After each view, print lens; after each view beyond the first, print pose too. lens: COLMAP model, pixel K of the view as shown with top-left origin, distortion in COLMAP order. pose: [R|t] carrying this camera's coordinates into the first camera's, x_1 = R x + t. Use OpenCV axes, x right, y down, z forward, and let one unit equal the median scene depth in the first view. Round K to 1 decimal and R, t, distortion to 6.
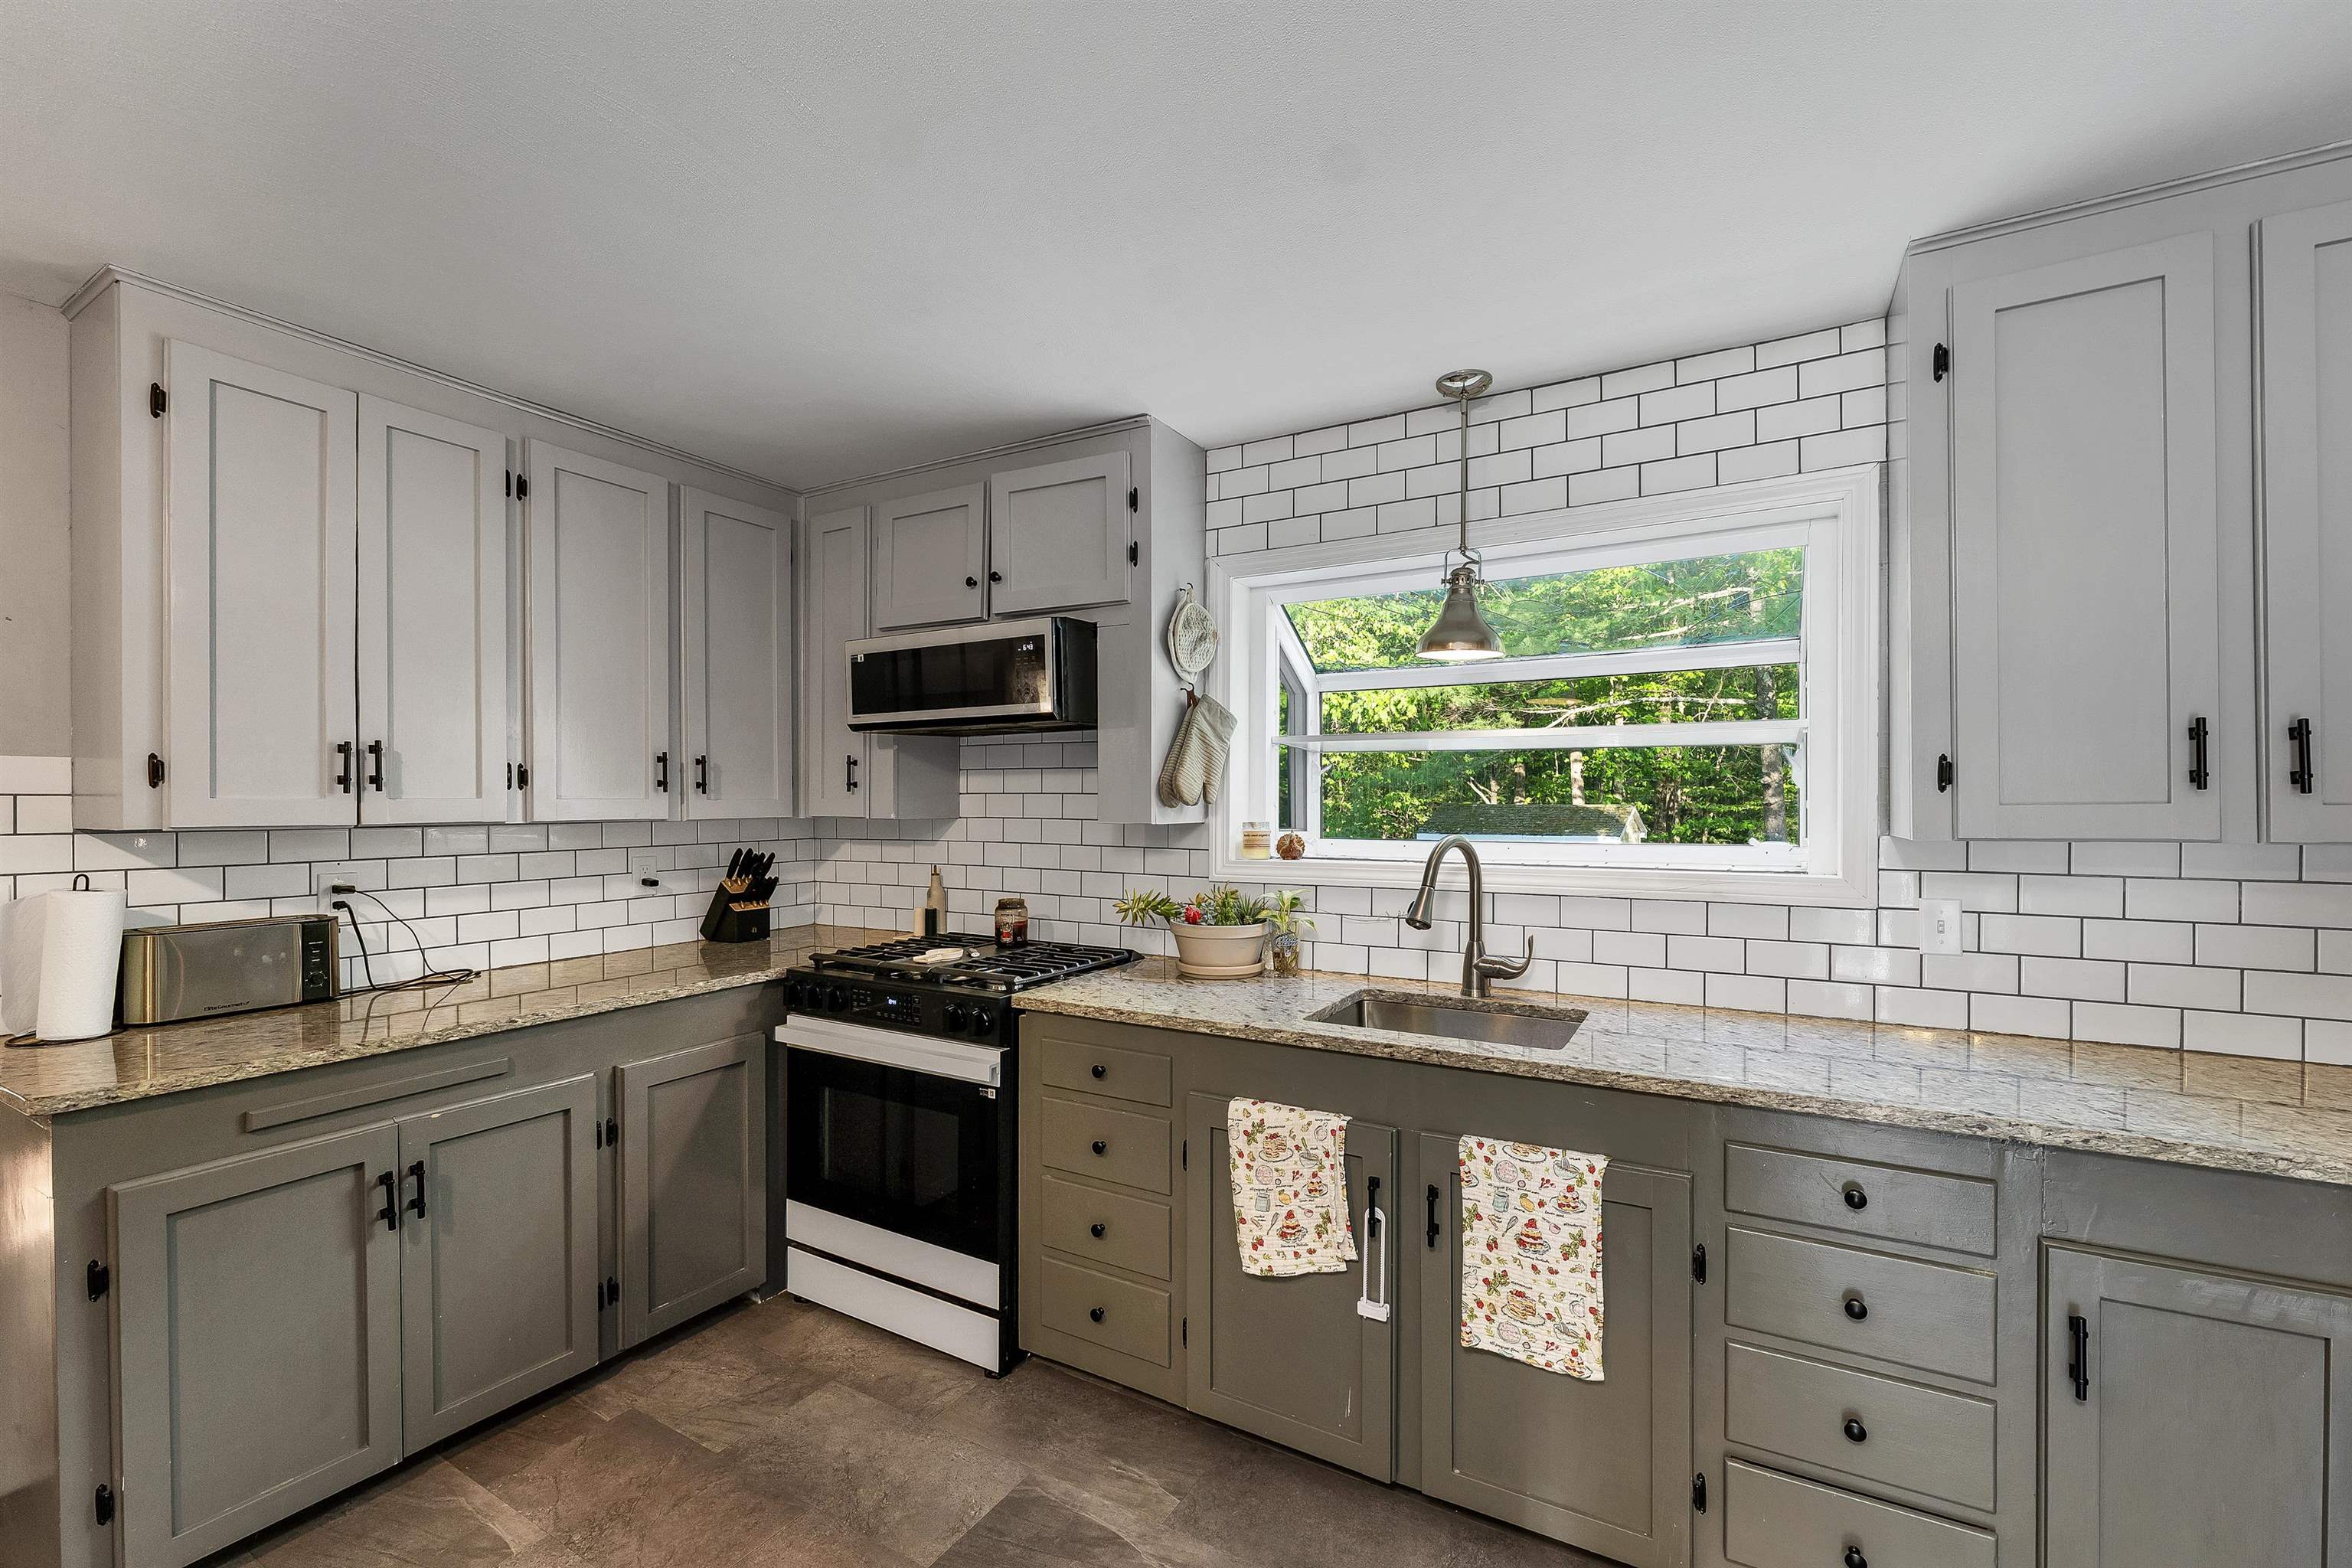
lens RADIAL K [[969.6, 0, 1172.0], [0, 969.6, 796.0], [0, 0, 1]] dist [-0.002238, -0.000376]
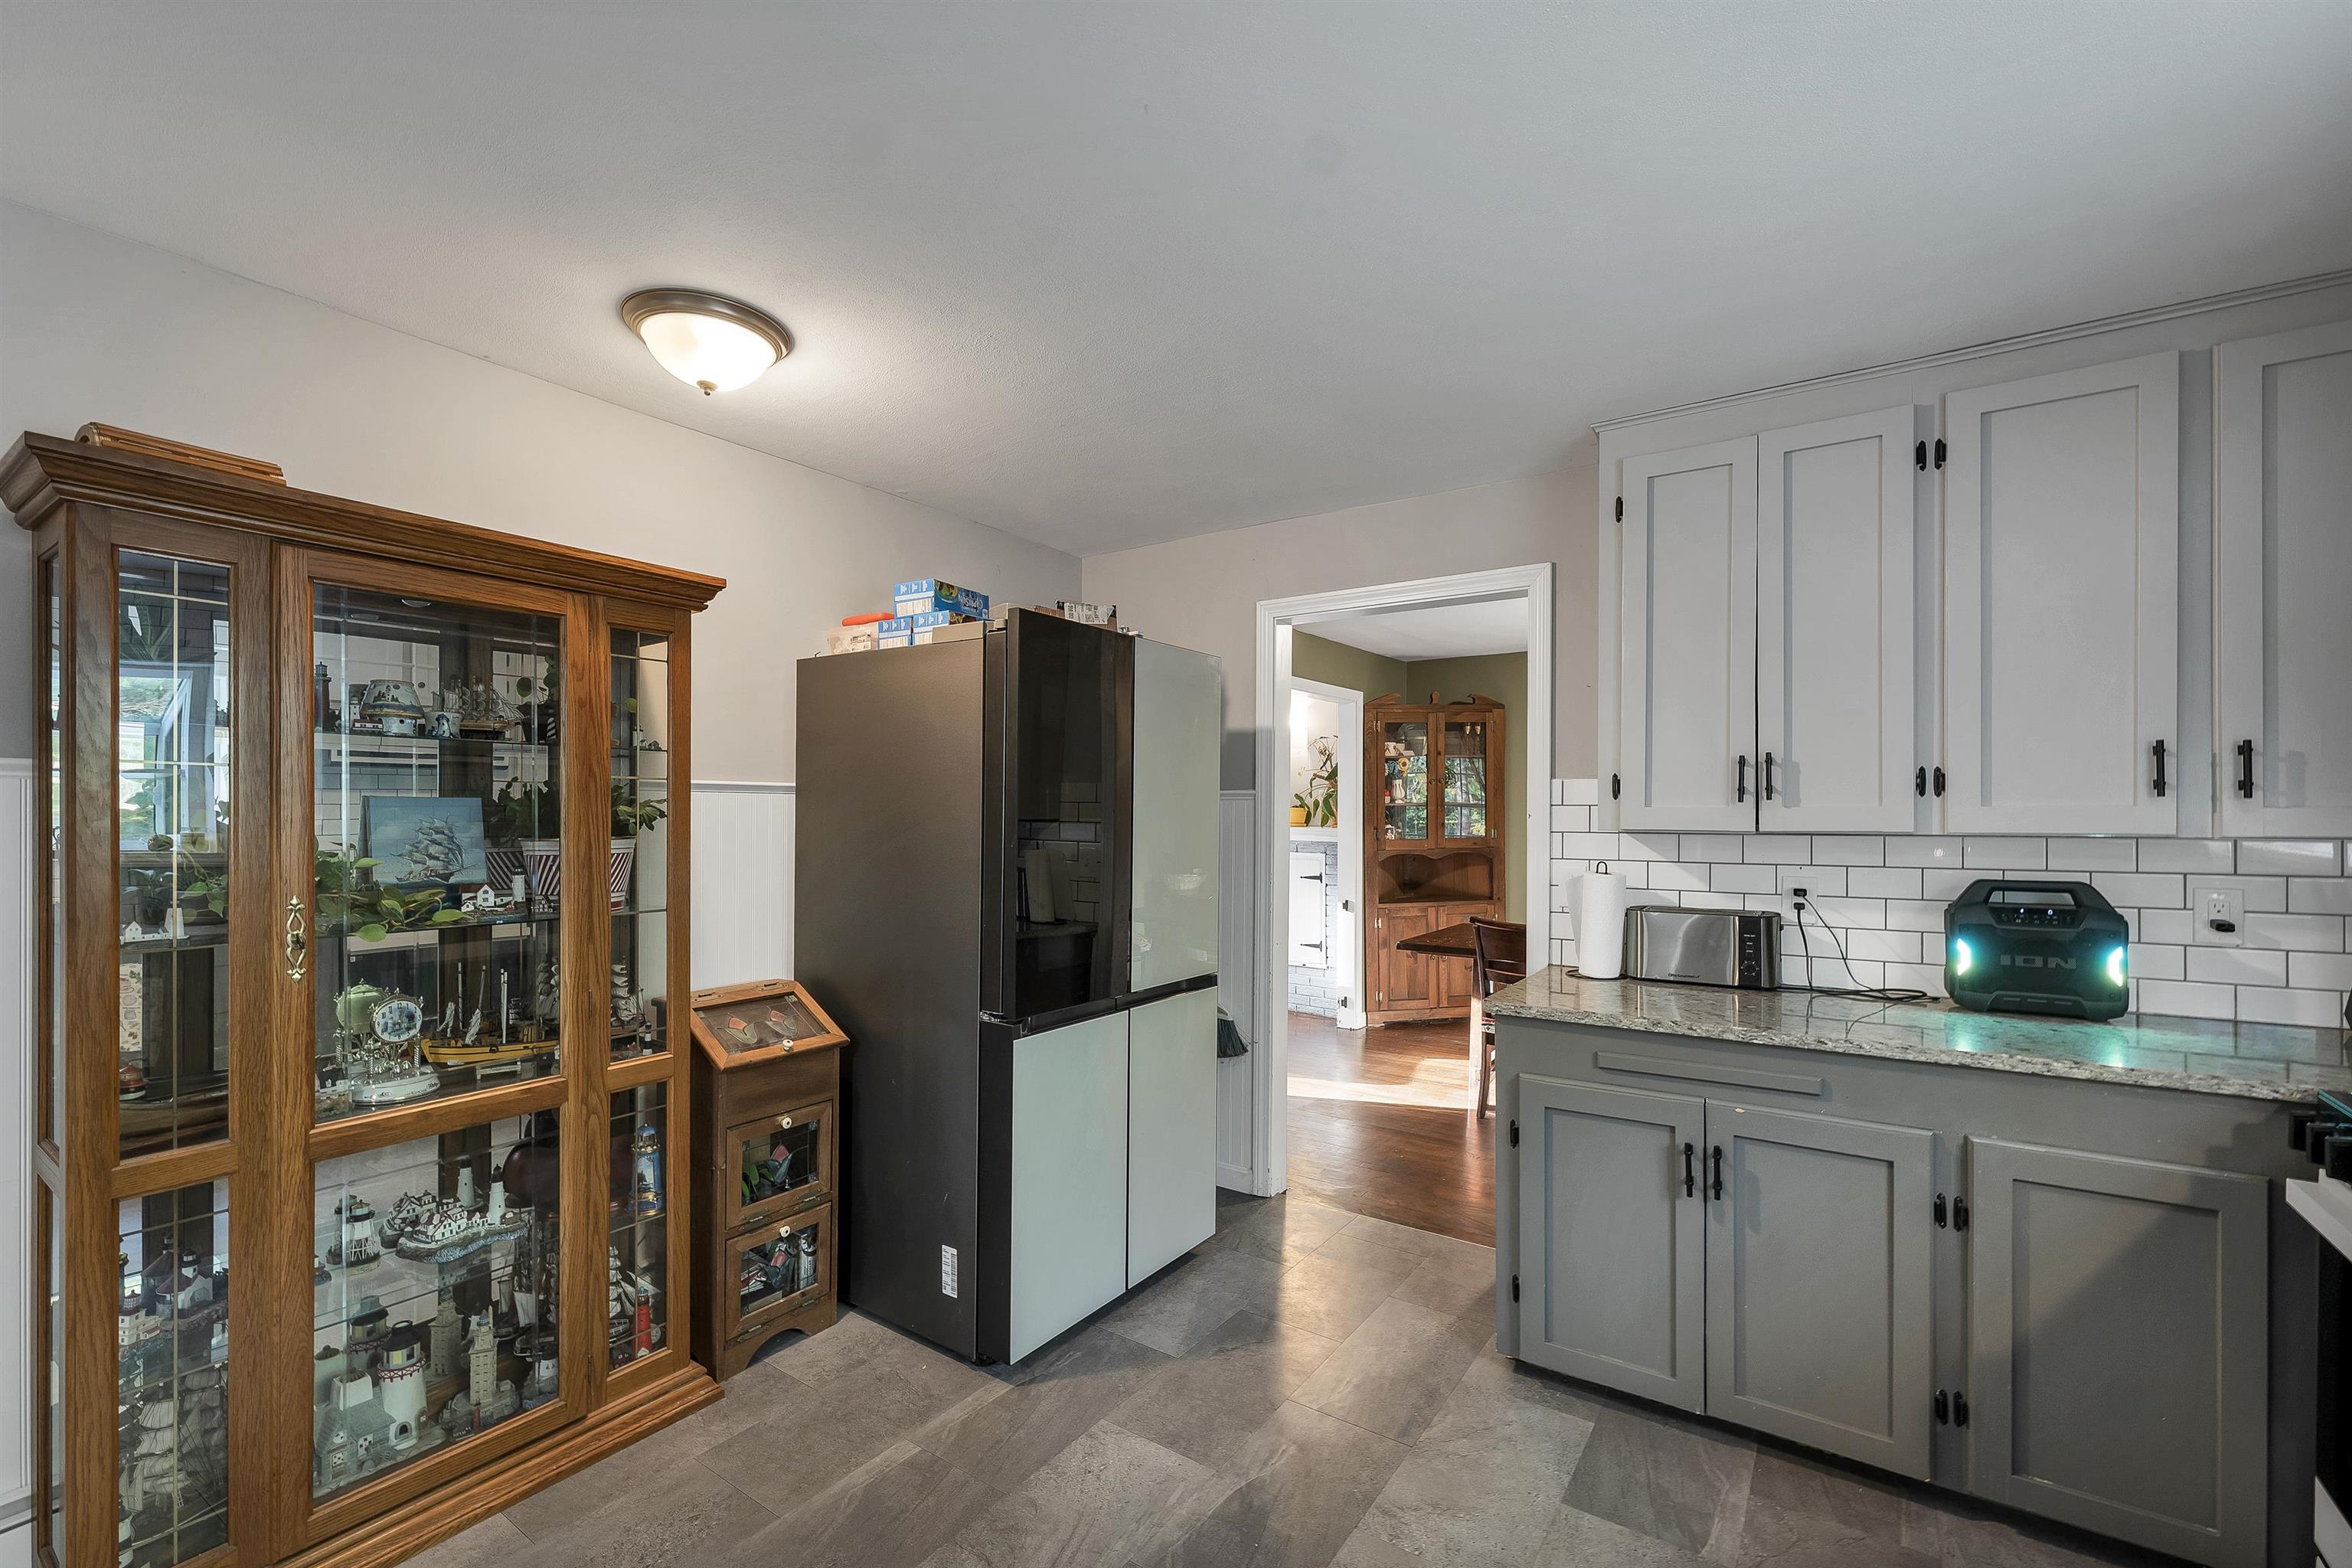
lens RADIAL K [[1013.3, 0, 1172.1], [0, 1013.3, 801.2], [0, 0, 1]] dist [-0.000743, 0.000114]
pose [[-0.070769, -0.008989, -0.997452, 0.336776], [0.005534, 0.999940, -0.009404, 0.003144], [0.997477, -0.006185, -0.070715, 0.420576]]
